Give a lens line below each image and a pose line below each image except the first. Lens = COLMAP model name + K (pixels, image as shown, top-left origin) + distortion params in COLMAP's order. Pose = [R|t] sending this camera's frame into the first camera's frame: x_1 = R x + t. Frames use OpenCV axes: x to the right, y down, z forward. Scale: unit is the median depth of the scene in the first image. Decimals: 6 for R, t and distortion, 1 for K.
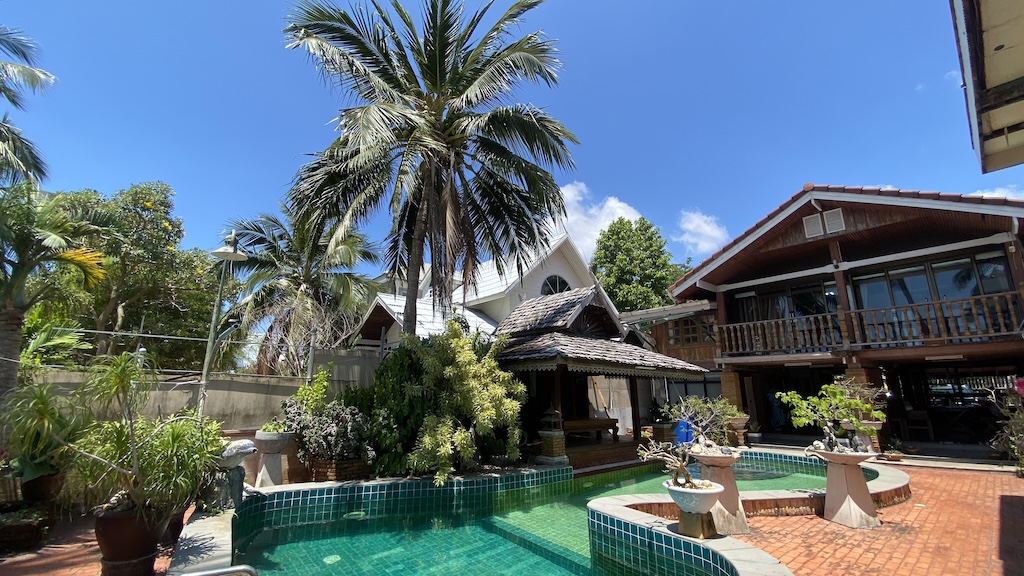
lens RADIAL K [[413.1, 0, 512.0], [0, 413.1, 288.0], [0, 0, 1]] dist [0.002310, -0.014039]
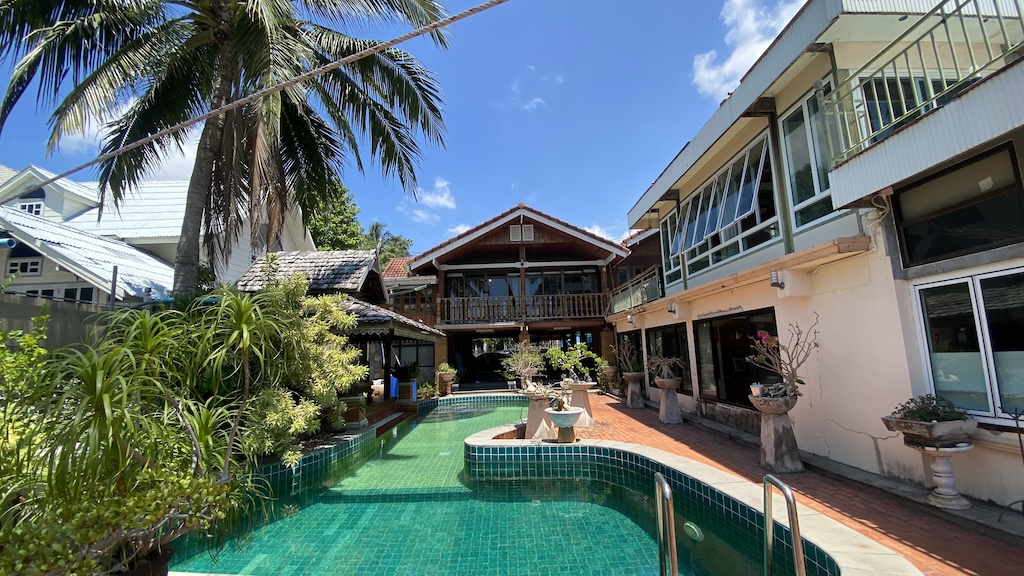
lens RADIAL K [[413.1, 0, 512.0], [0, 413.1, 288.0], [0, 0, 1]] dist [0.002310, -0.014039]
pose [[0.632439, 0.091041, 0.769242, -0.354130], [-0.151024, 0.988504, 0.007175, 0.026406], [-0.759745, -0.120712, 0.638917, 0.100144]]
